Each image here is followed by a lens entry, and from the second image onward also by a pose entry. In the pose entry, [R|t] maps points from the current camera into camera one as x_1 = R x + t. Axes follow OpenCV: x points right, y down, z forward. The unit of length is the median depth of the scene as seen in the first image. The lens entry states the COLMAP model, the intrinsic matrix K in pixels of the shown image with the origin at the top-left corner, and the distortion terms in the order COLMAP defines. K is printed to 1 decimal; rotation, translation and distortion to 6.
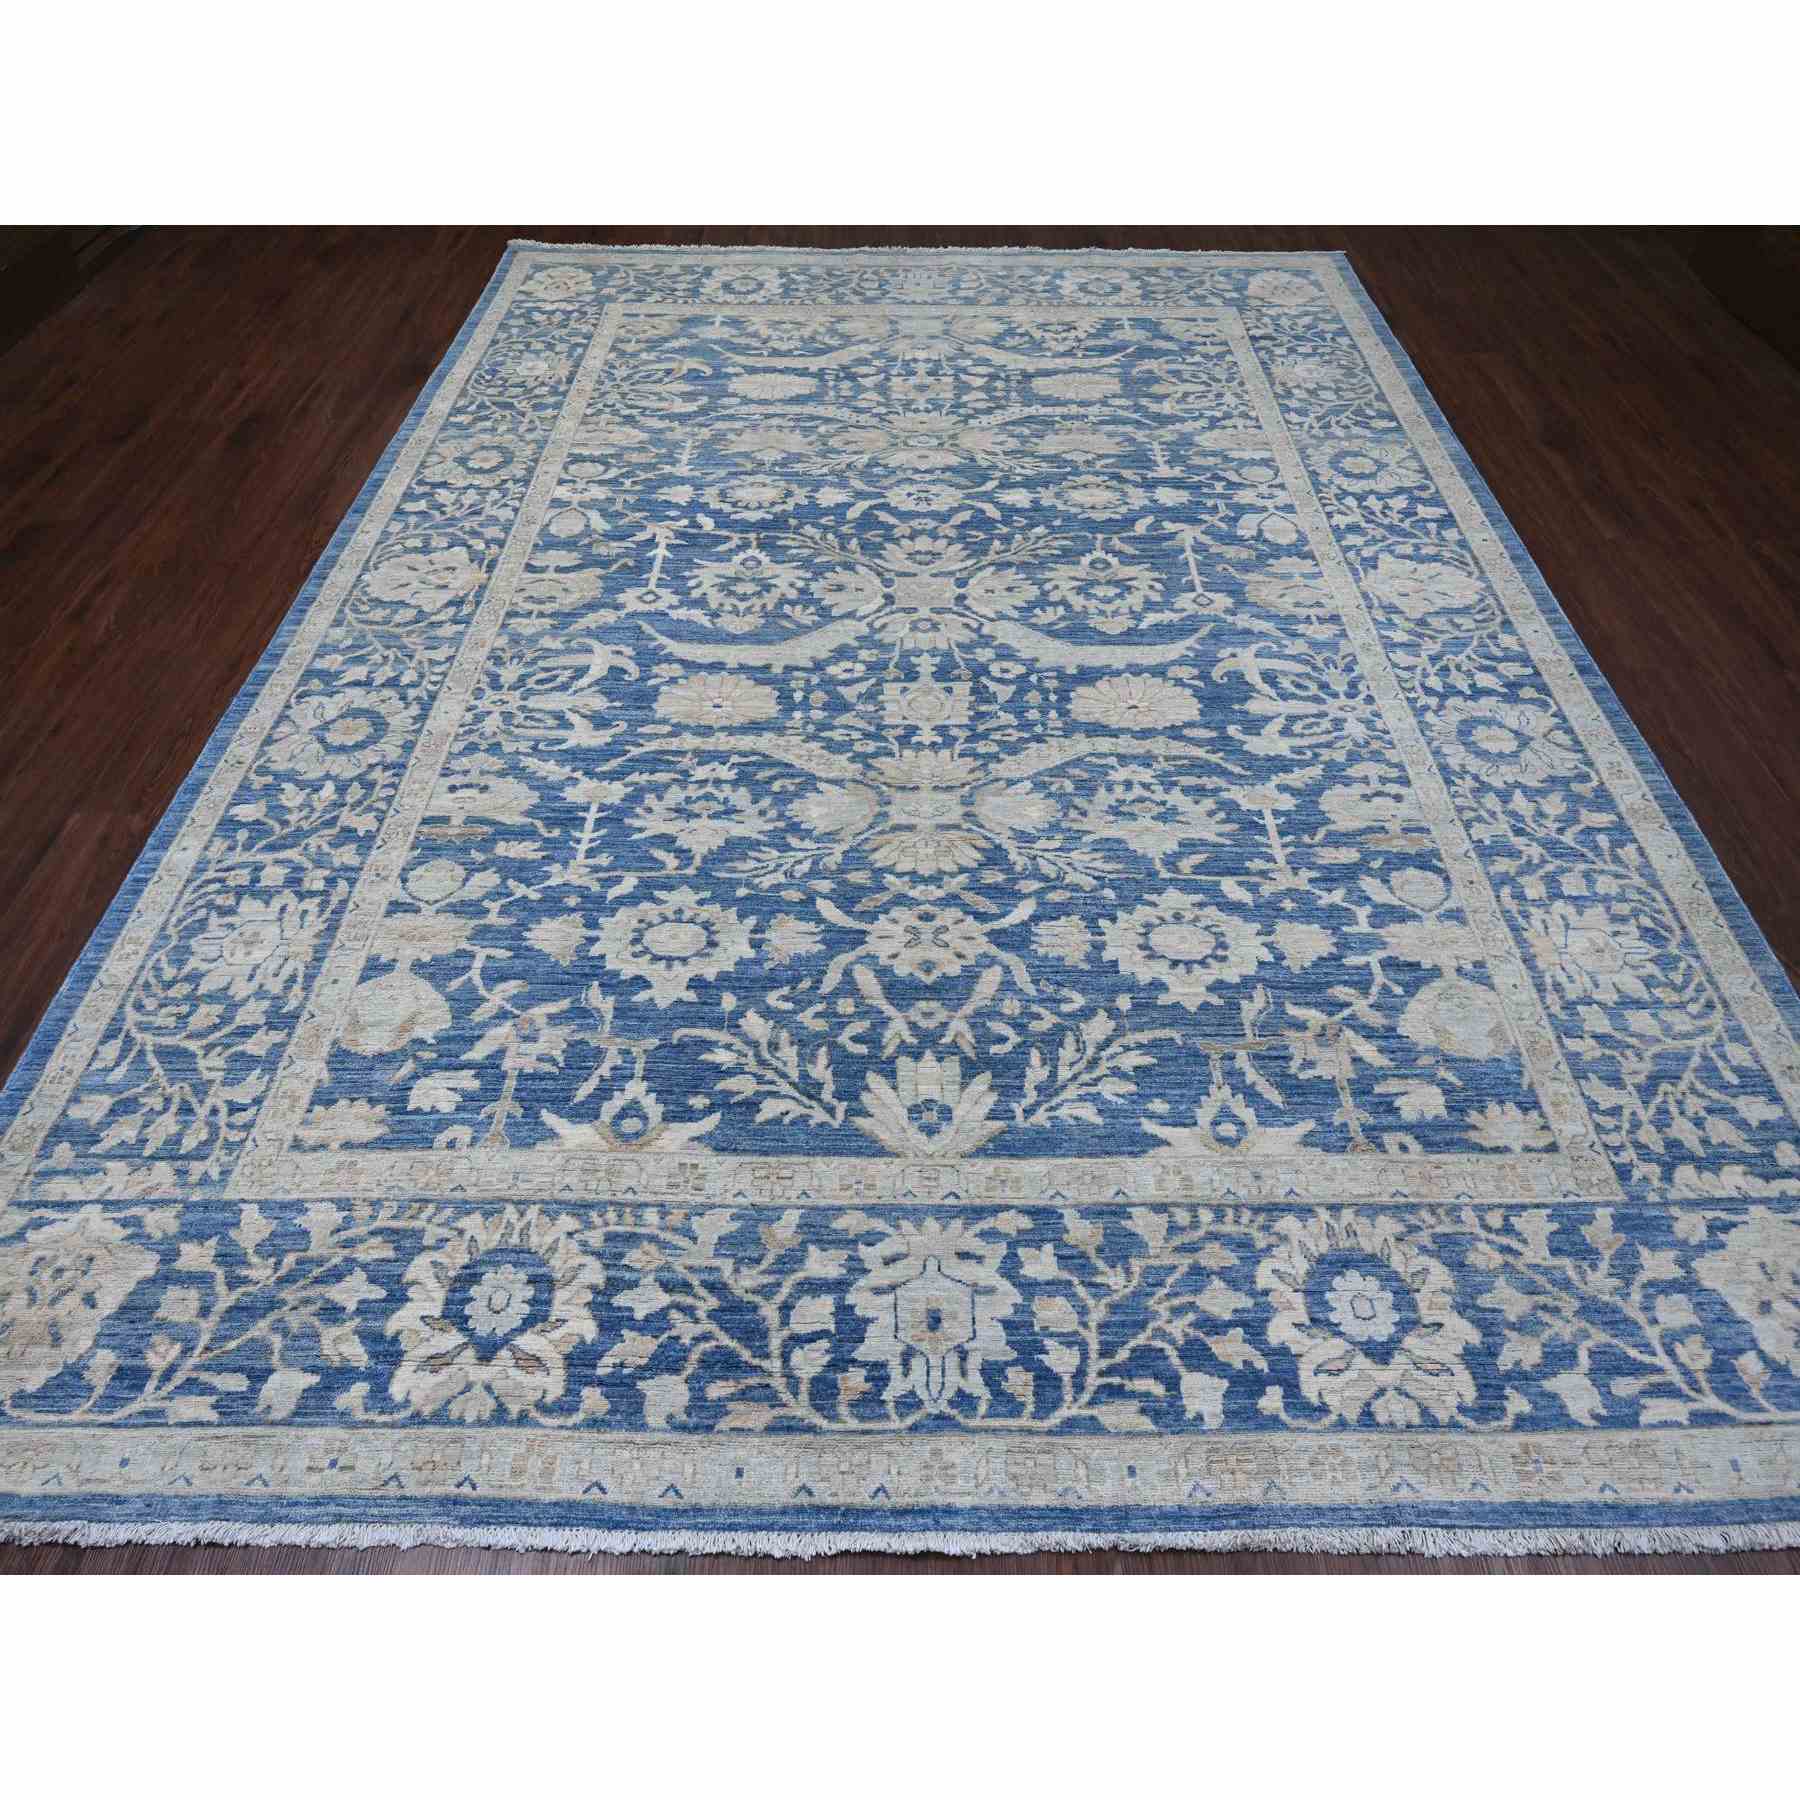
lens RADIAL K [[1080.9, 0, 900.0], [0, 1080.9, 900.0], [0, 0, 1]] dist [-0.006916, -0.000525]
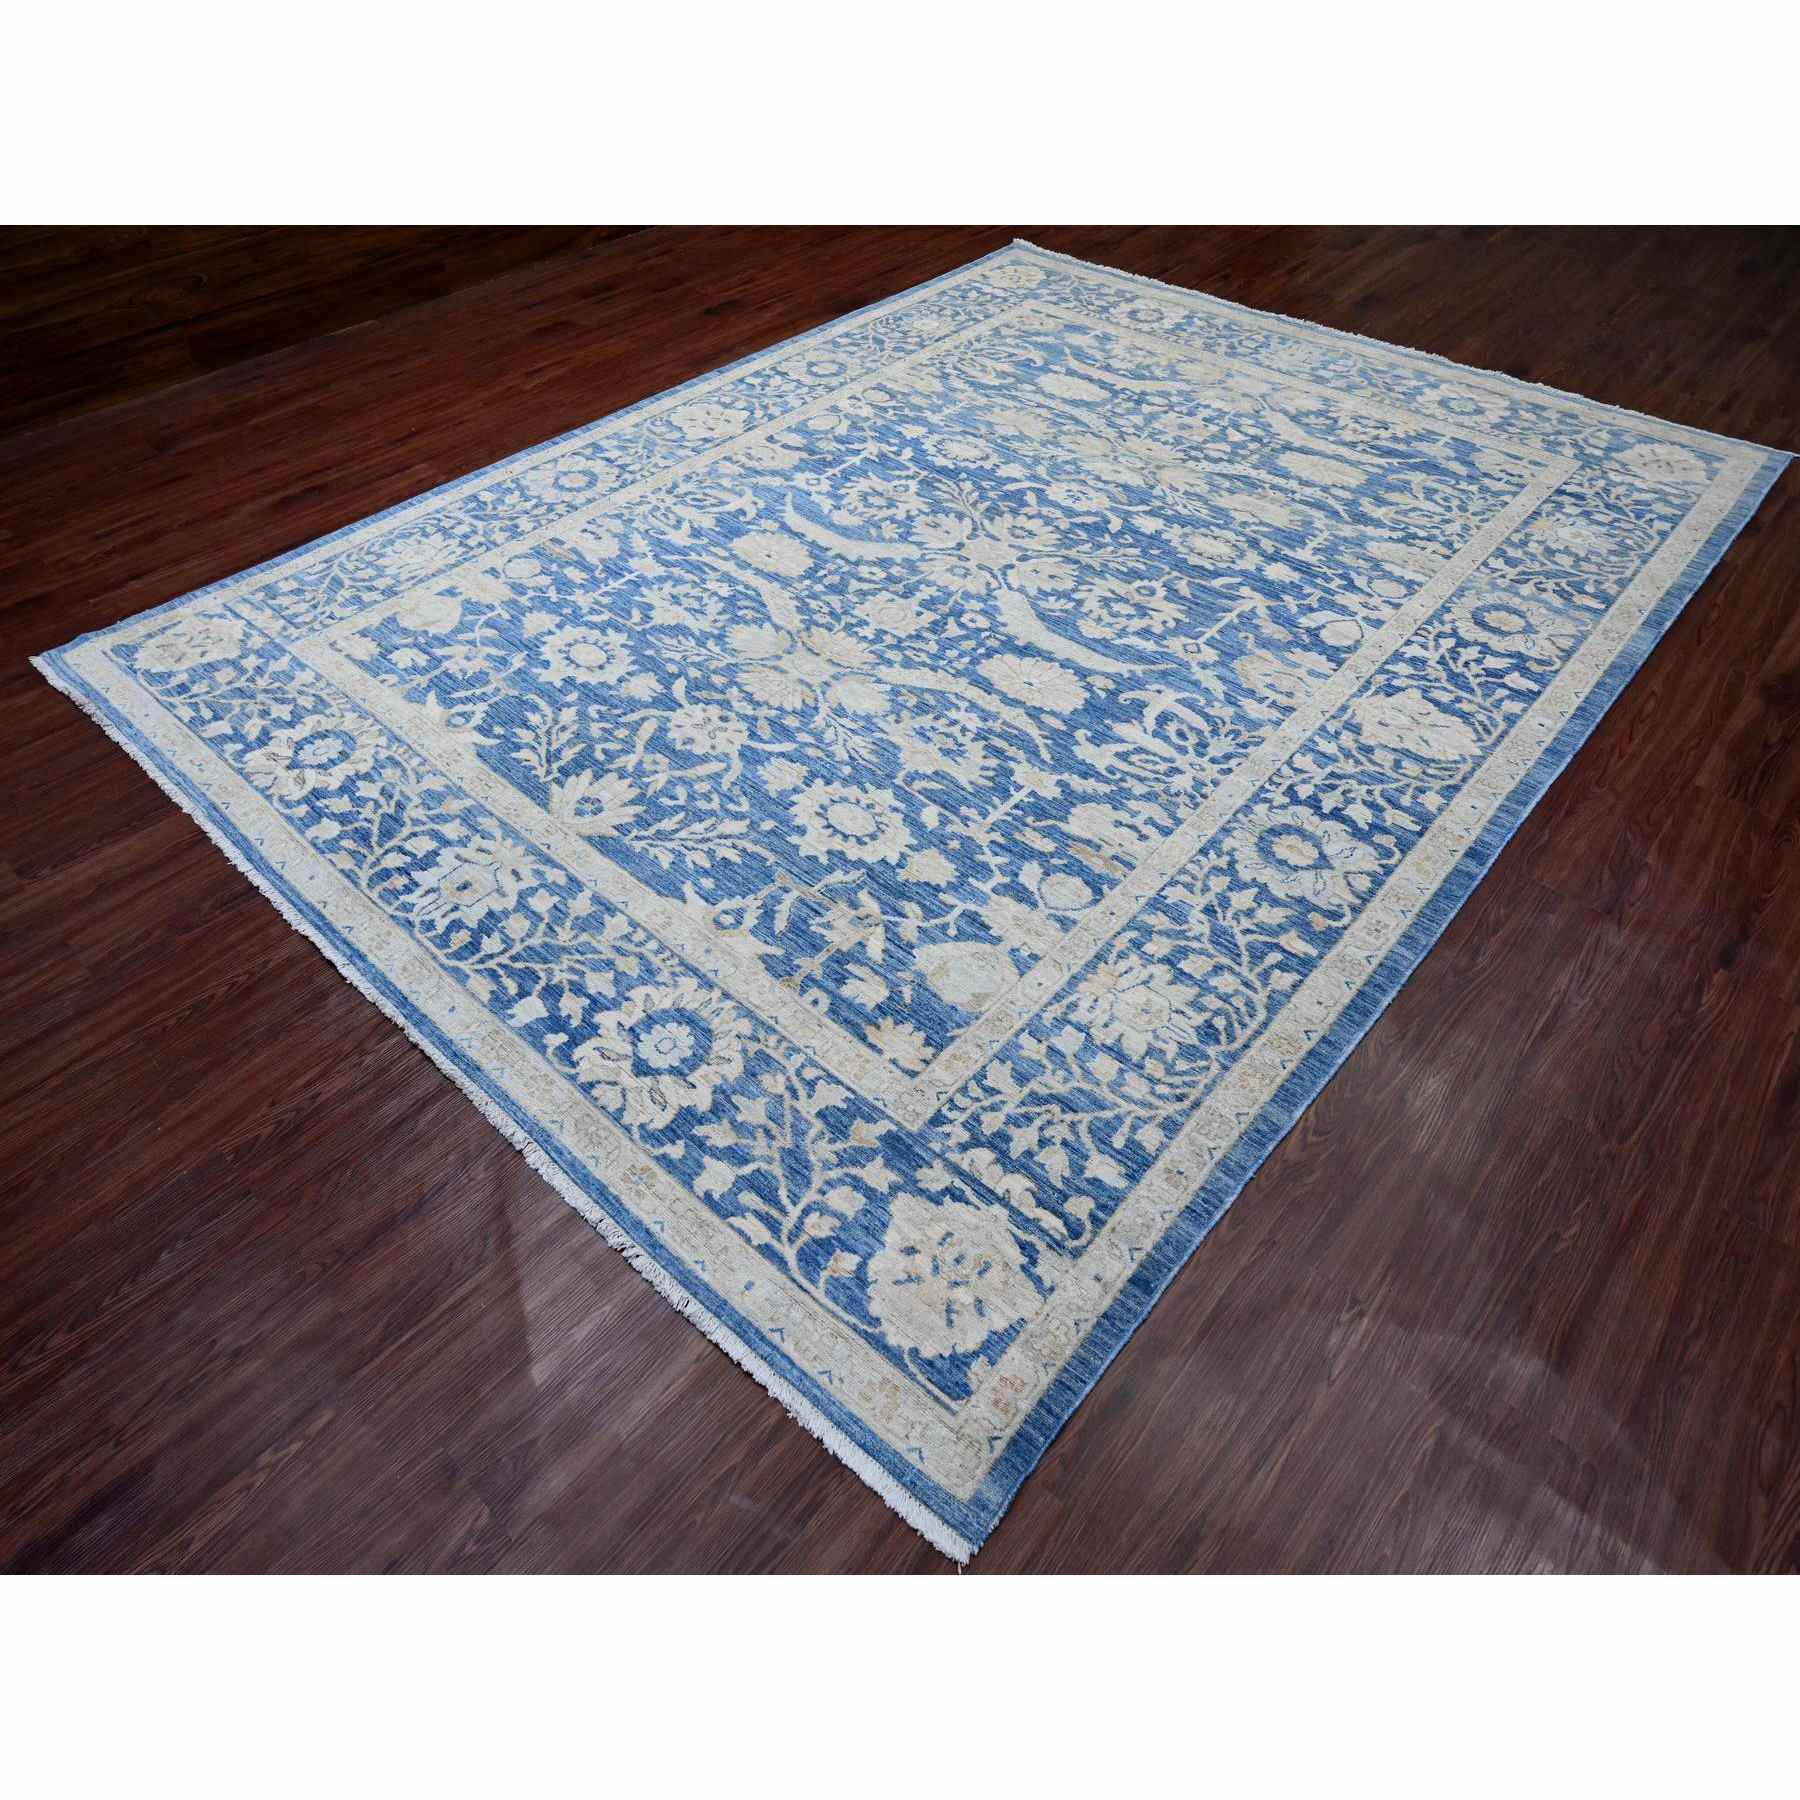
lens RADIAL K [[1080.9, 0, 900.0], [0, 1080.9, 900.0], [0, 0, 1]] dist [-0.006916, -0.000525]
pose [[0.749430, 0.483342, -0.452477, 0.770601], [-0.503012, 0.860033, 0.085568, -0.012625], [0.430504, 0.163475, 0.887661, -0.029241]]
